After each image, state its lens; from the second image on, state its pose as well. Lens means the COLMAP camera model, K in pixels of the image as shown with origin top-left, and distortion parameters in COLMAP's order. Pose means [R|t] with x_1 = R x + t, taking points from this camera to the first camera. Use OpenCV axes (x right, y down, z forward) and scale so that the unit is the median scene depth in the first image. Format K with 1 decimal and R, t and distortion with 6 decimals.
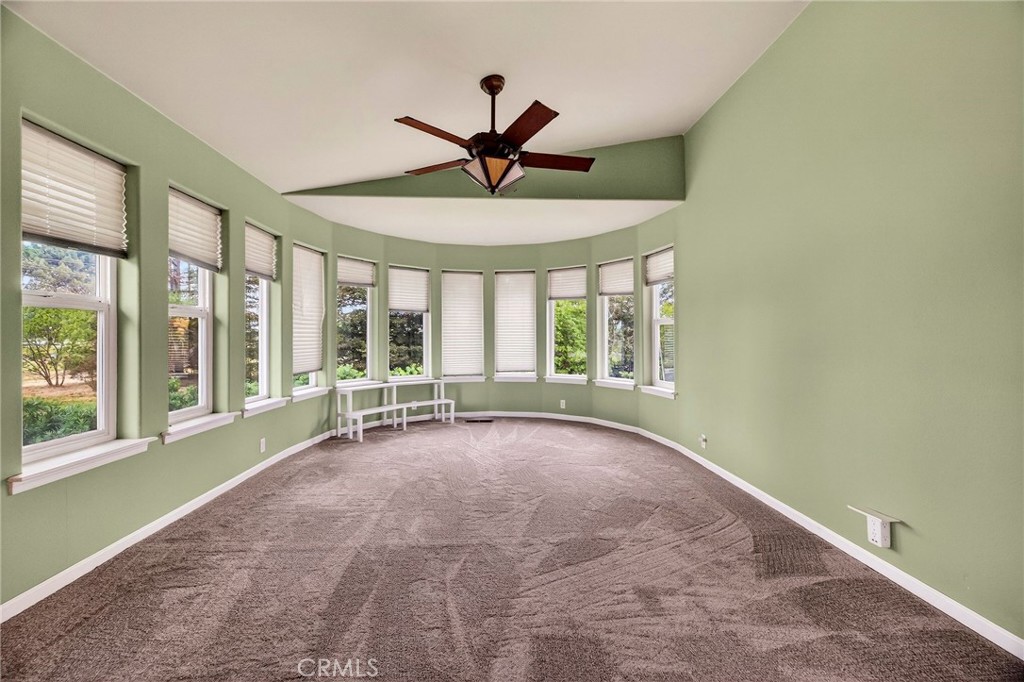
lens RADIAL K [[428.6, 0, 509.6], [0, 428.6, 343.6], [0, 0, 1]] dist [0.001536, 0.000029]
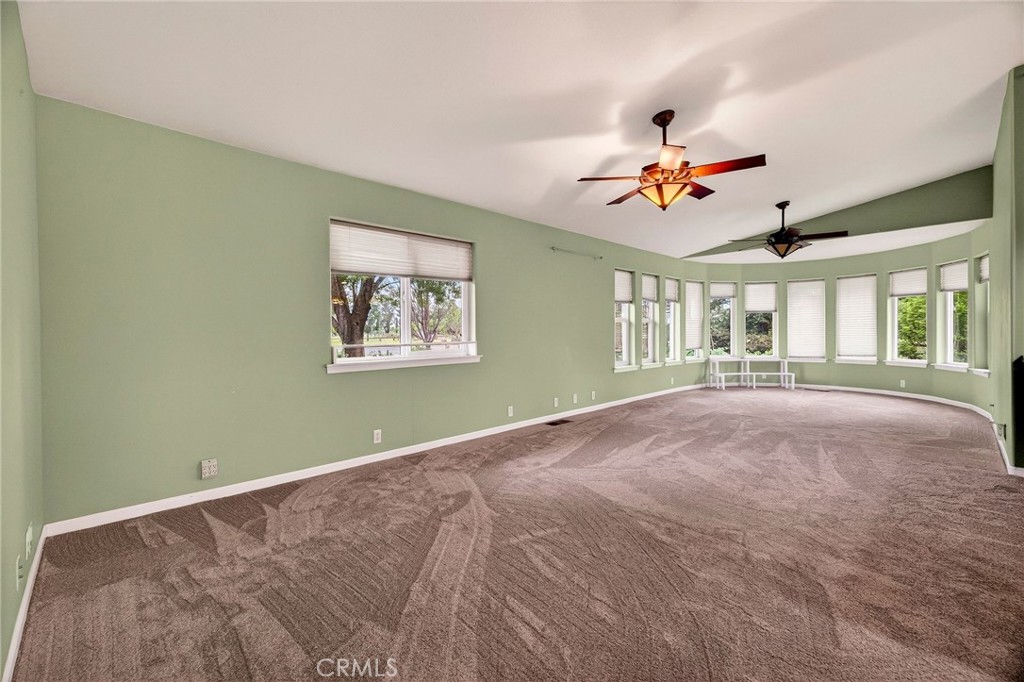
lens RADIAL K [[426.1, 0, 510.9], [0, 426.1, 335.9], [0, 0, 1]] dist [0.002397, 0.000075]
pose [[0.665573, 0.000837, -0.746332, 0.313844], [-0.000420, 1.000000, 0.000747, 0.007920], [0.746332, -0.000183, 0.665574, -0.673504]]
